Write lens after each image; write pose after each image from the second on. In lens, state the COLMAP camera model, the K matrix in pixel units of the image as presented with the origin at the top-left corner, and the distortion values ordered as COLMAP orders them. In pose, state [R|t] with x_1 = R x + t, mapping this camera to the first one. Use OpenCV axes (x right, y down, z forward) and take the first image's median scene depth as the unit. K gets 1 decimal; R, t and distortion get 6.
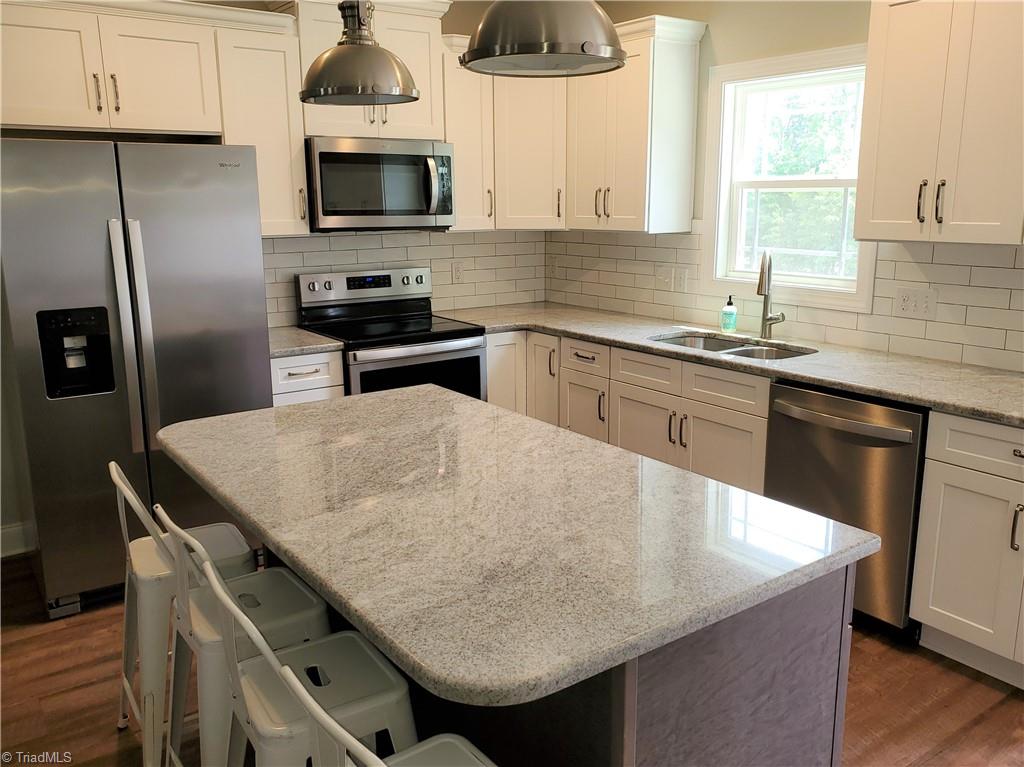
lens RADIAL K [[835.8, 0, 515.4], [0, 835.8, 381.8], [0, 0, 1]] dist [0.032420, -0.008129]
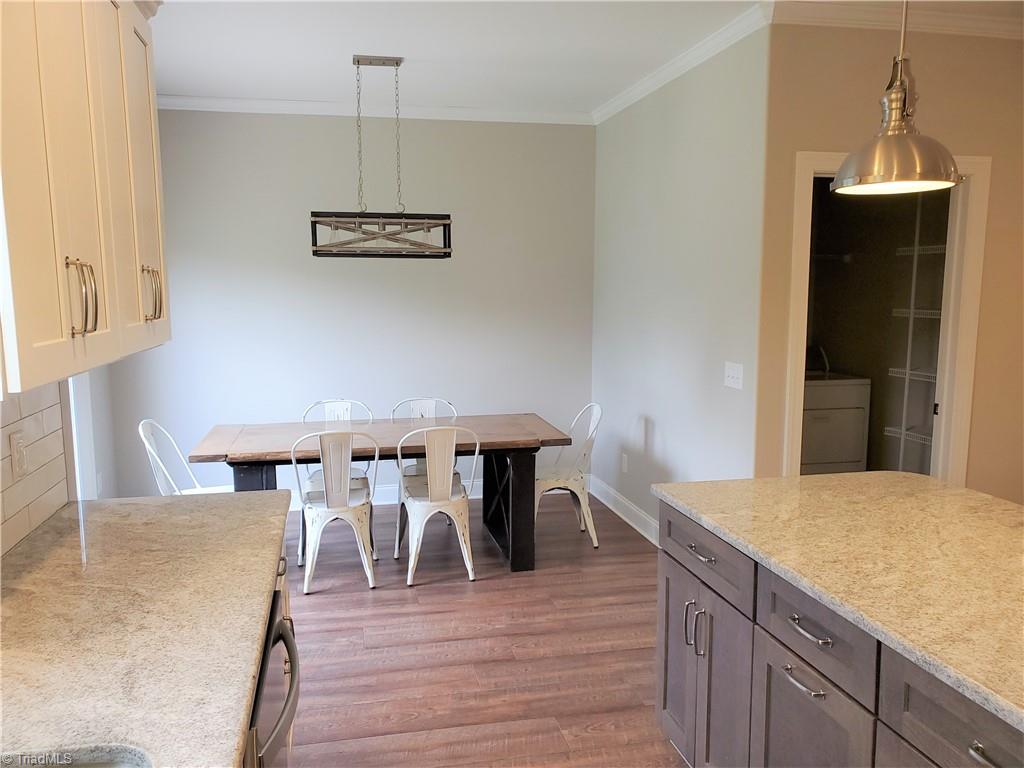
lens RADIAL K [[794.6, 0, 503.2], [0, 794.6, 392.5], [0, 0, 1]] dist [0.014528, 0.007528]
pose [[-0.914330, -0.041869, 0.402799, 0.043645], [0.099242, 0.941147, 0.323099, -0.304804], [-0.392621, 0.335394, -0.856364, 1.389361]]
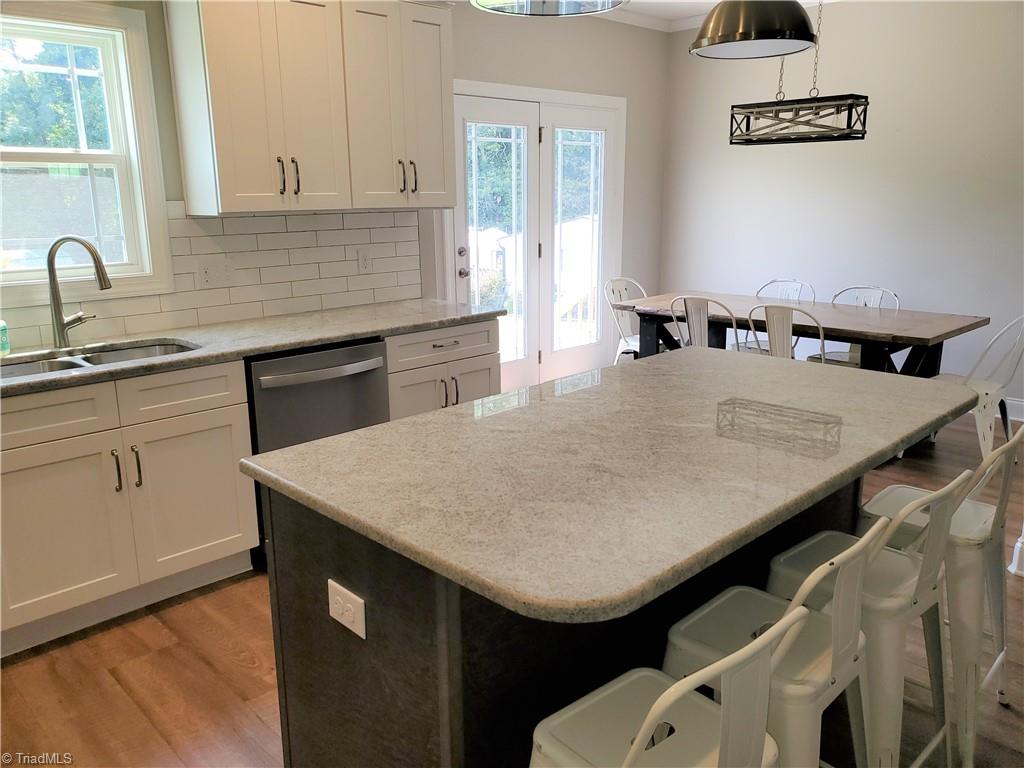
lens RADIAL K [[794.6, 0, 519.4], [0, 794.6, 387.9], [0, 0, 1]] dist [0.014528, 0.007528]
pose [[-0.155195, -0.227471, 0.961338, -0.704322], [0.226223, 0.939086, 0.258727, -0.155791], [-0.961633, 0.257630, -0.094283, 0.898956]]
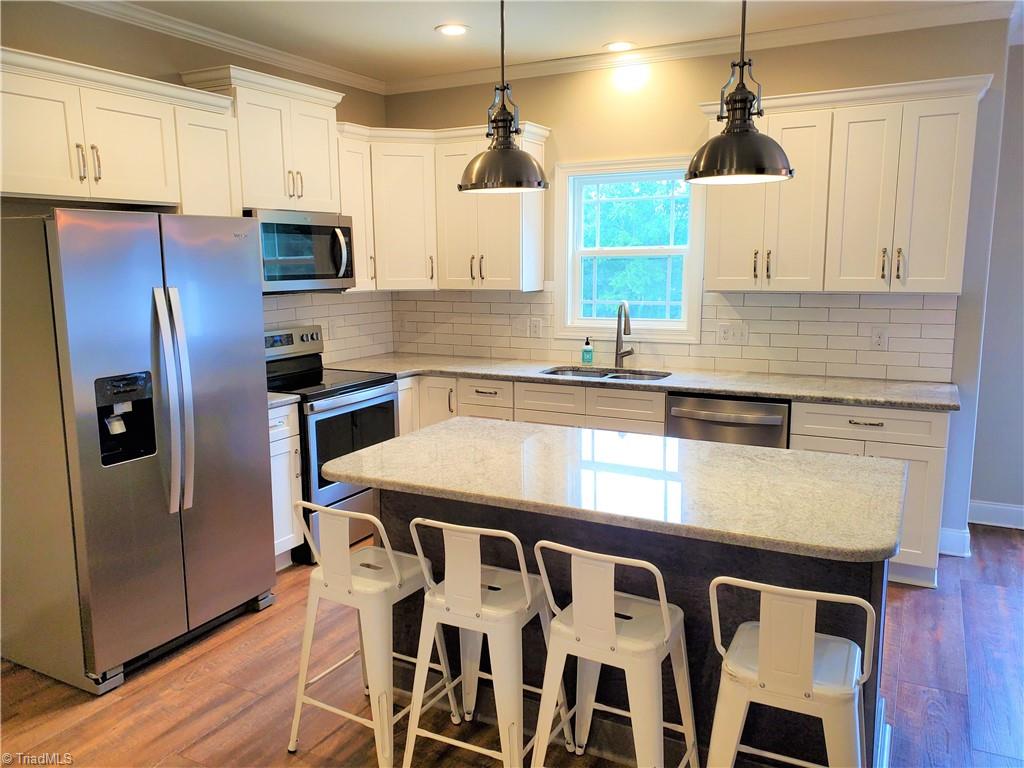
lens RADIAL K [[794.6, 0, 496.9], [0, 794.6, 391.8], [0, 0, 1]] dist [0.014528, 0.007528]
pose [[0.899769, -0.075858, 0.429722, -0.568483], [0.098632, 0.994643, -0.030936, 0.008059], [-0.425074, 0.070219, 0.902431, -0.058617]]
